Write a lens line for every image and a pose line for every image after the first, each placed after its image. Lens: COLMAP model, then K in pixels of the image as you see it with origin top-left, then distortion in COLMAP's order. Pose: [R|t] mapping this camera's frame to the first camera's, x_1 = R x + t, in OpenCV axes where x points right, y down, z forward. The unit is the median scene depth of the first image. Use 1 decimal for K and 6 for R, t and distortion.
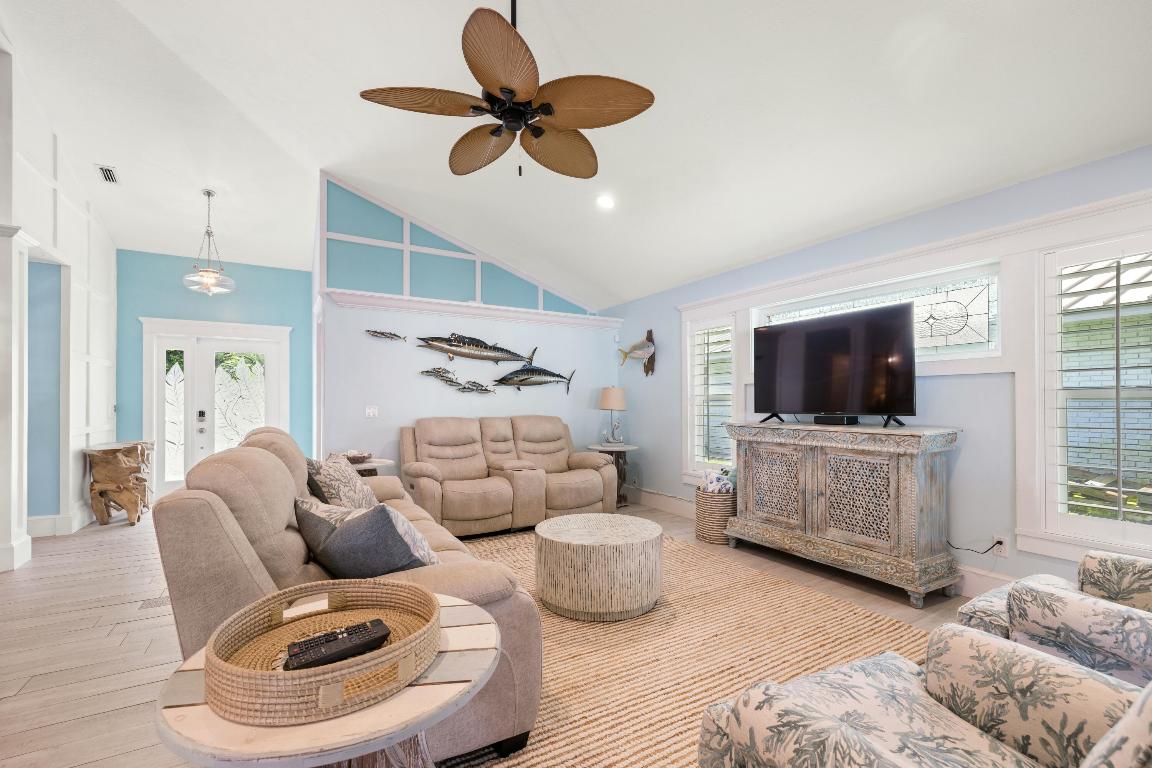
lens RADIAL K [[498.1, 0, 577.7], [0, 498.1, 396.3], [0, 0, 1]] dist [-0.000094, -0.000096]
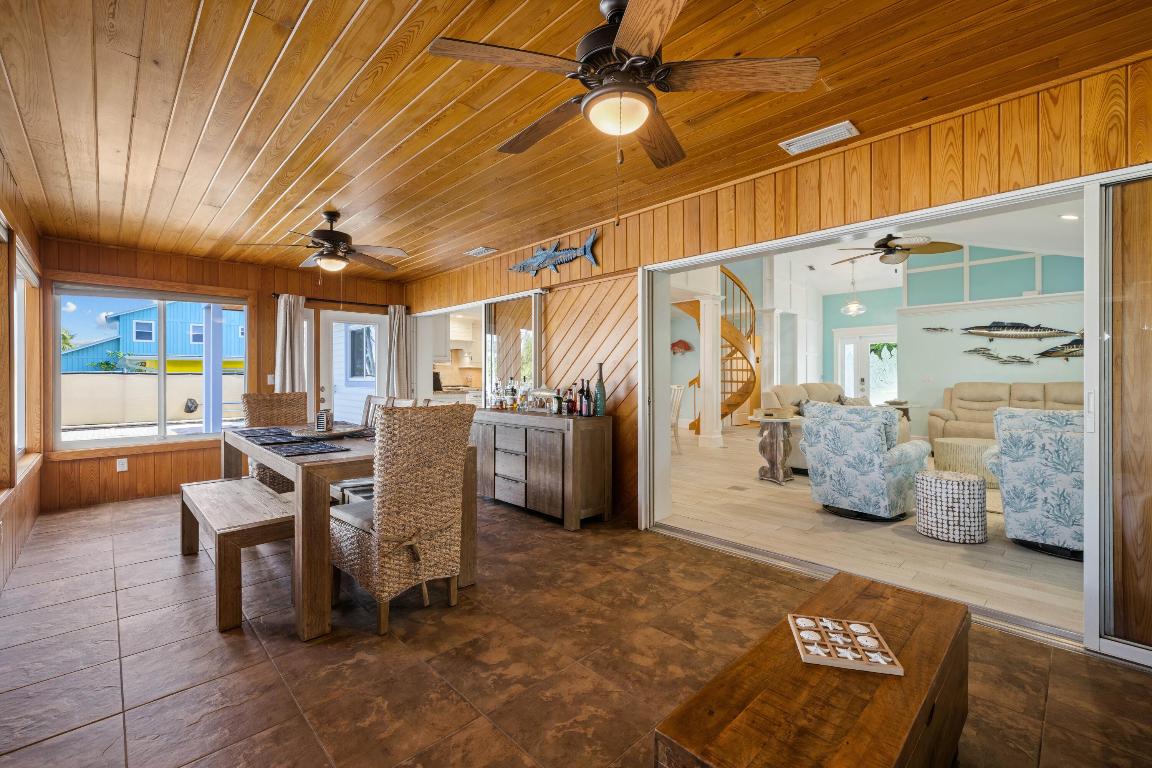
lens RADIAL K [[487.1, 0, 576.0], [0, 487.1, 384.0], [0, 0, 1]] dist [-0.000328, -0.000027]
pose [[0.227531, 0.012774, -0.973687, 0.791327], [0.013716, 0.999773, 0.016322, 0.008185], [0.973674, -0.017069, 0.227304, -0.428425]]
